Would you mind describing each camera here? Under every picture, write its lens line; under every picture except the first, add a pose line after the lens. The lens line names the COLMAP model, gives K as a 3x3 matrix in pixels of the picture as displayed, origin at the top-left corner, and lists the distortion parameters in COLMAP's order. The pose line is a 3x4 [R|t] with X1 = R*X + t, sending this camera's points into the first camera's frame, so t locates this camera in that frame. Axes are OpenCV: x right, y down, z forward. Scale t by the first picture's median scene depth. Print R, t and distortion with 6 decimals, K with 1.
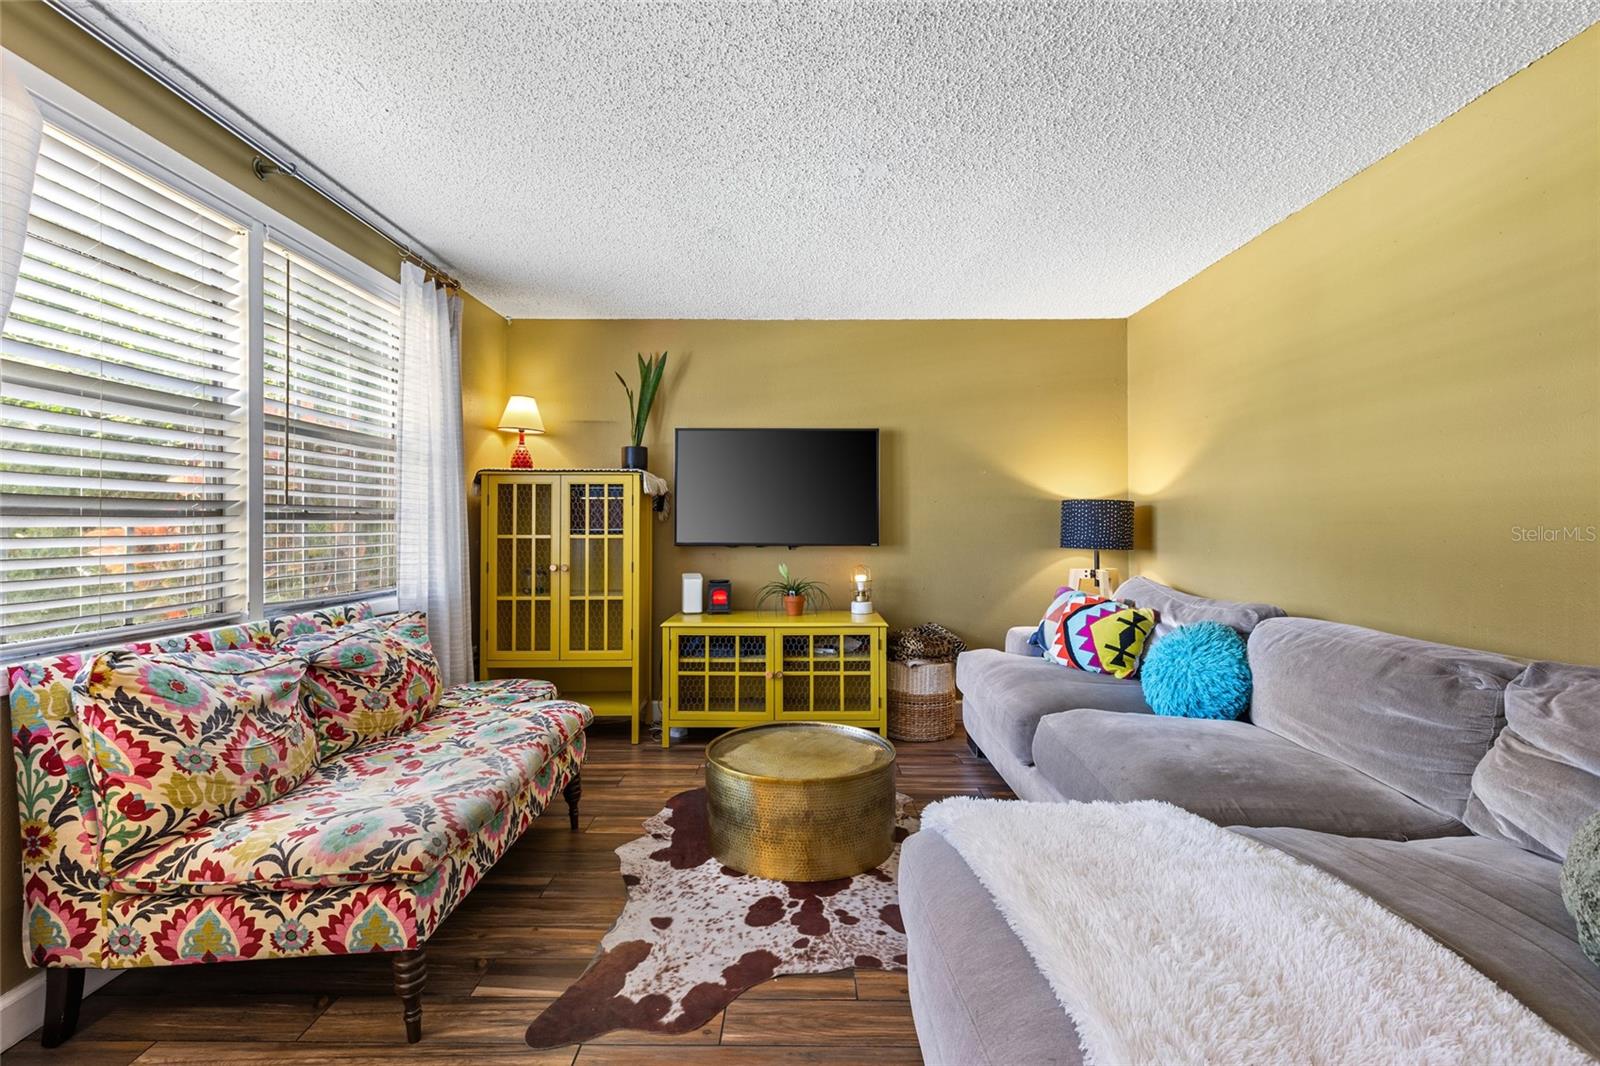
lens RADIAL K [[725.1, 0, 794.1], [0, 725.1, 515.8], [0, 0, 1]] dist [0.001092, -0.000846]
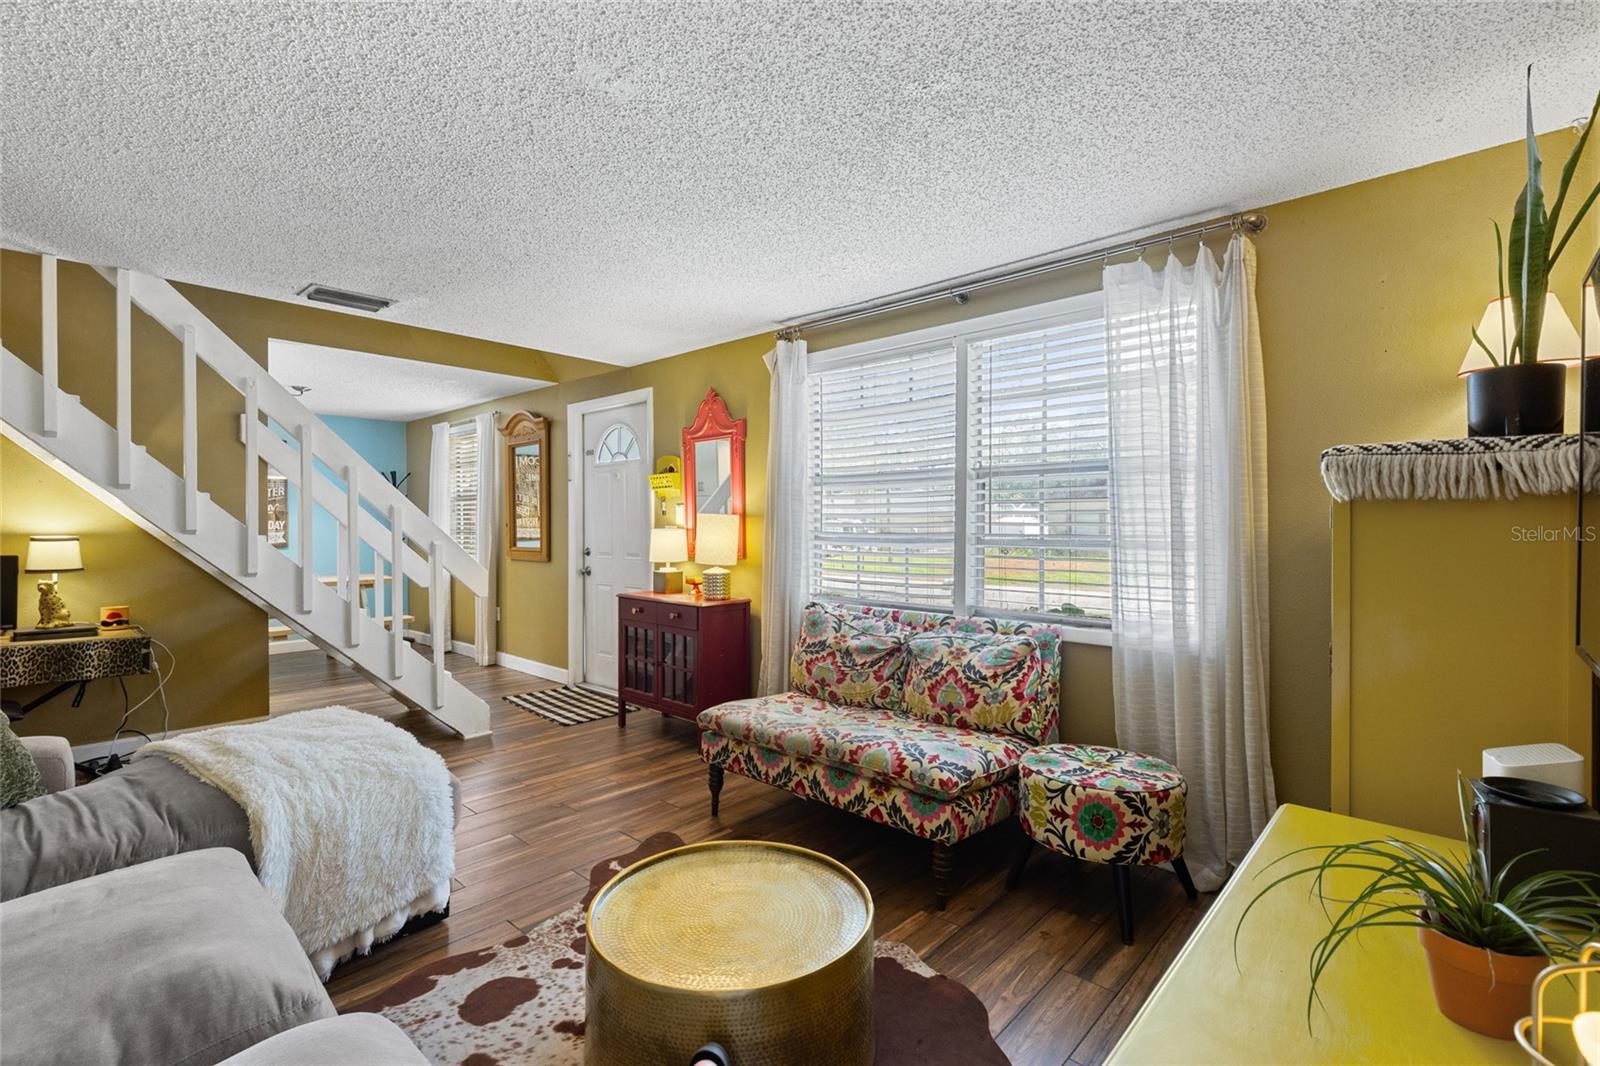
lens RADIAL K [[716.9, 0, 794.0], [0, 716.9, 524.6], [0, 0, 1]] dist [0.002575, -0.000510]
pose [[-0.670661, 0.000137, -0.741764, 0.517042], [0.008975, 0.999928, -0.007931, -0.026447], [0.741710, -0.011977, -0.670614, 1.666050]]
